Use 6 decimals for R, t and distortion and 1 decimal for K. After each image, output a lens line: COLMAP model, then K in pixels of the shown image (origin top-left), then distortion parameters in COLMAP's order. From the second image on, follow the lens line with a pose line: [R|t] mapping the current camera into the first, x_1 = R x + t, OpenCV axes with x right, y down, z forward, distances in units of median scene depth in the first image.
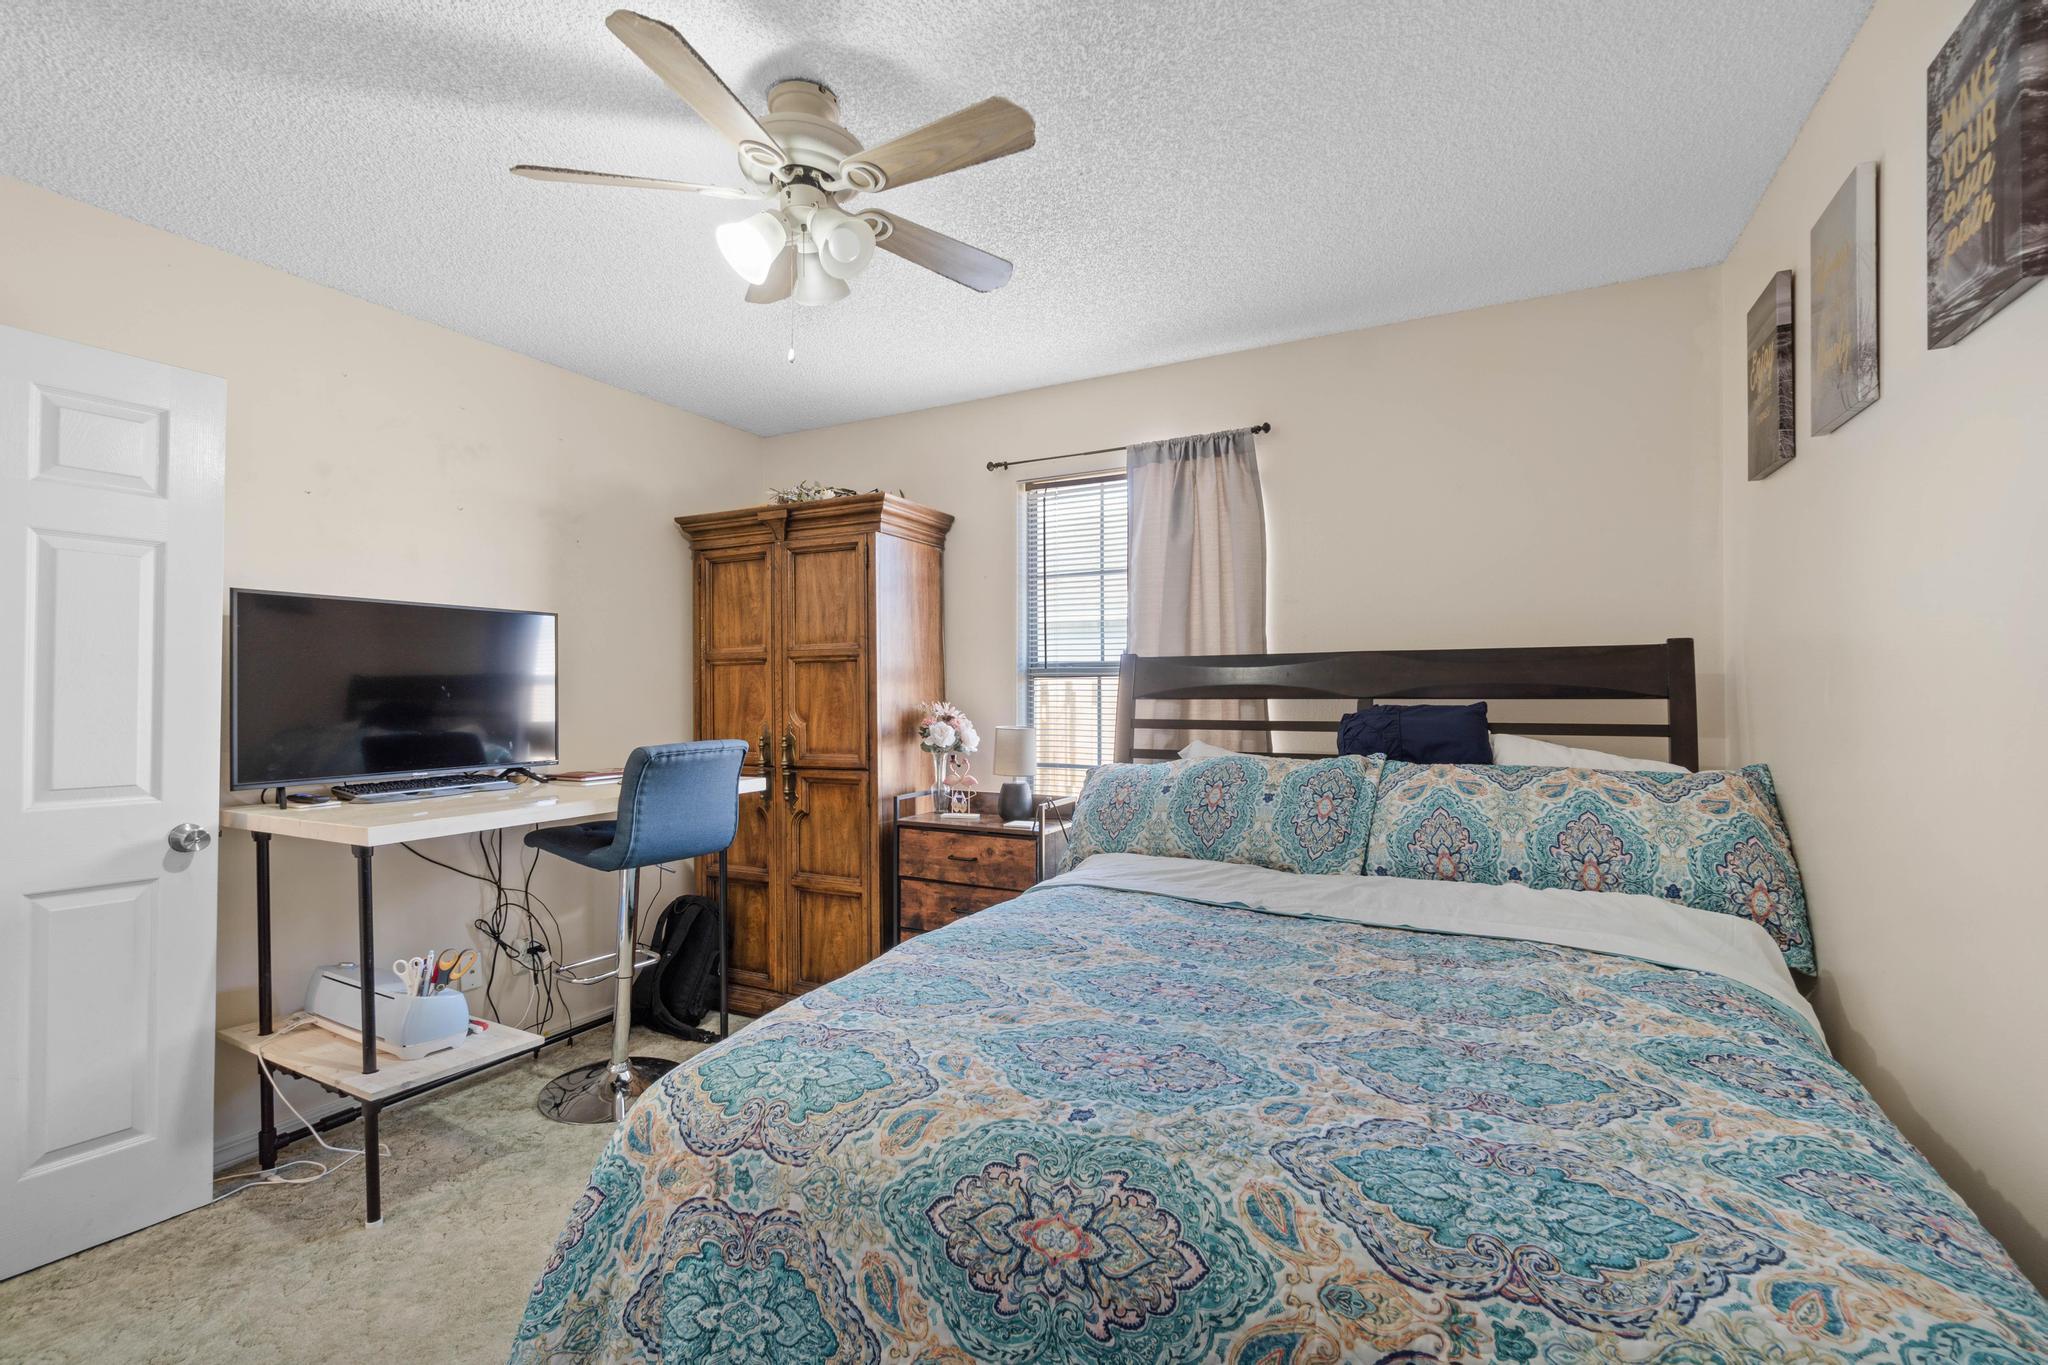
lens RADIAL K [[894.6, 0, 1018.7], [0, 894.6, 690.2], [0, 0, 1]] dist [-0.010466, 0.002993]
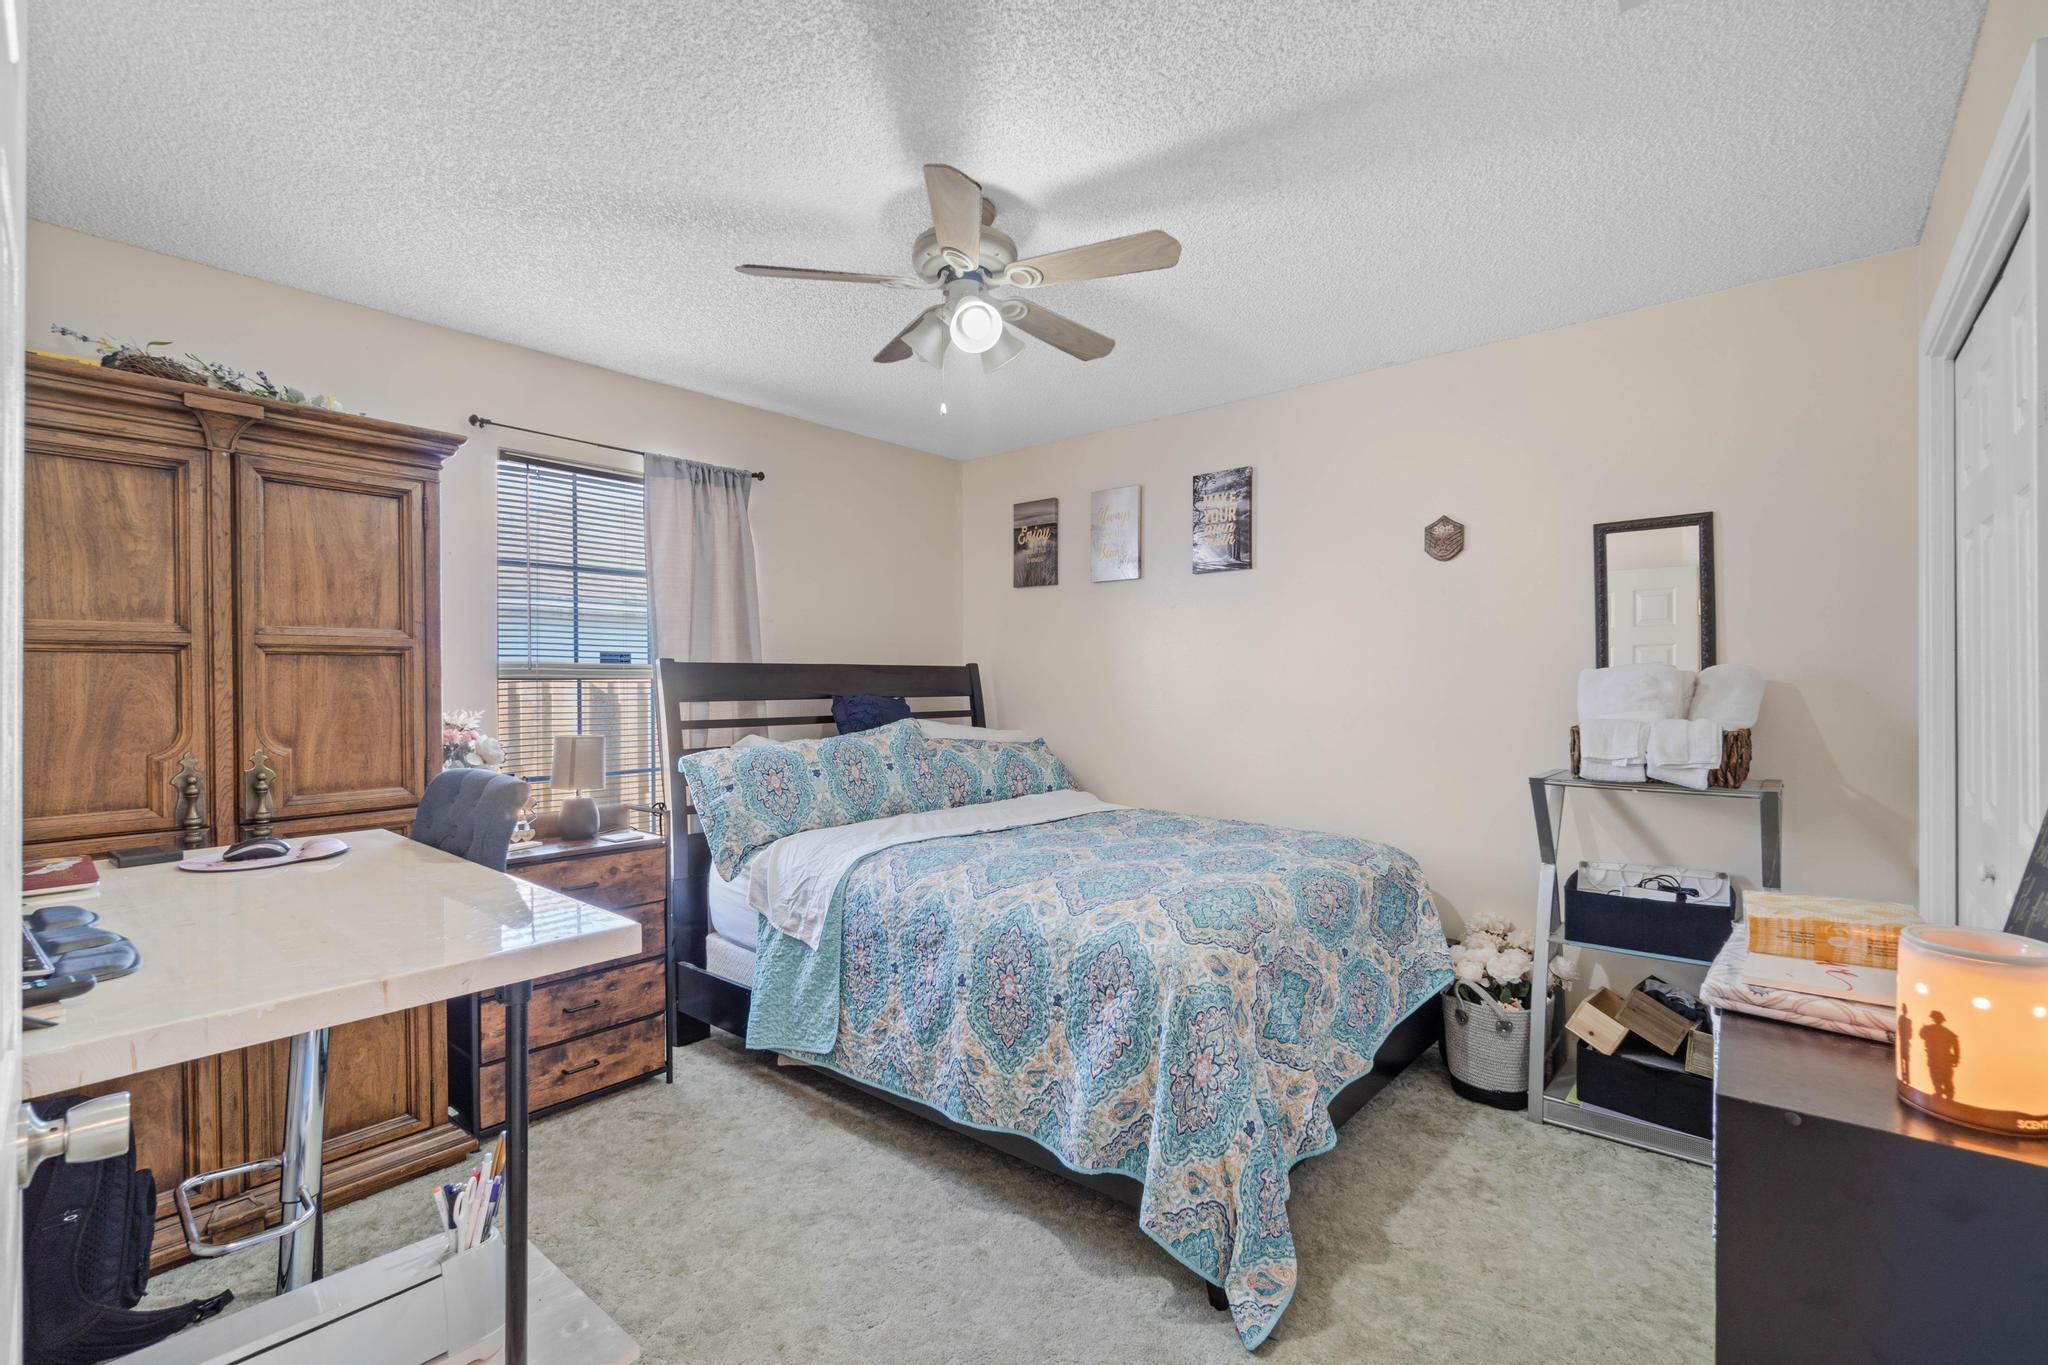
lens RADIAL K [[894.6, 0, 1019.1], [0, 894.6, 684.4], [0, 0, 1]] dist [-0.010466, 0.002993]
pose [[0.220933, 0.001056, 0.975288, -0.803646], [0.001396, 0.999998, -0.001399, -0.008288], [-0.975288, 0.001670, 0.220931, 0.378396]]
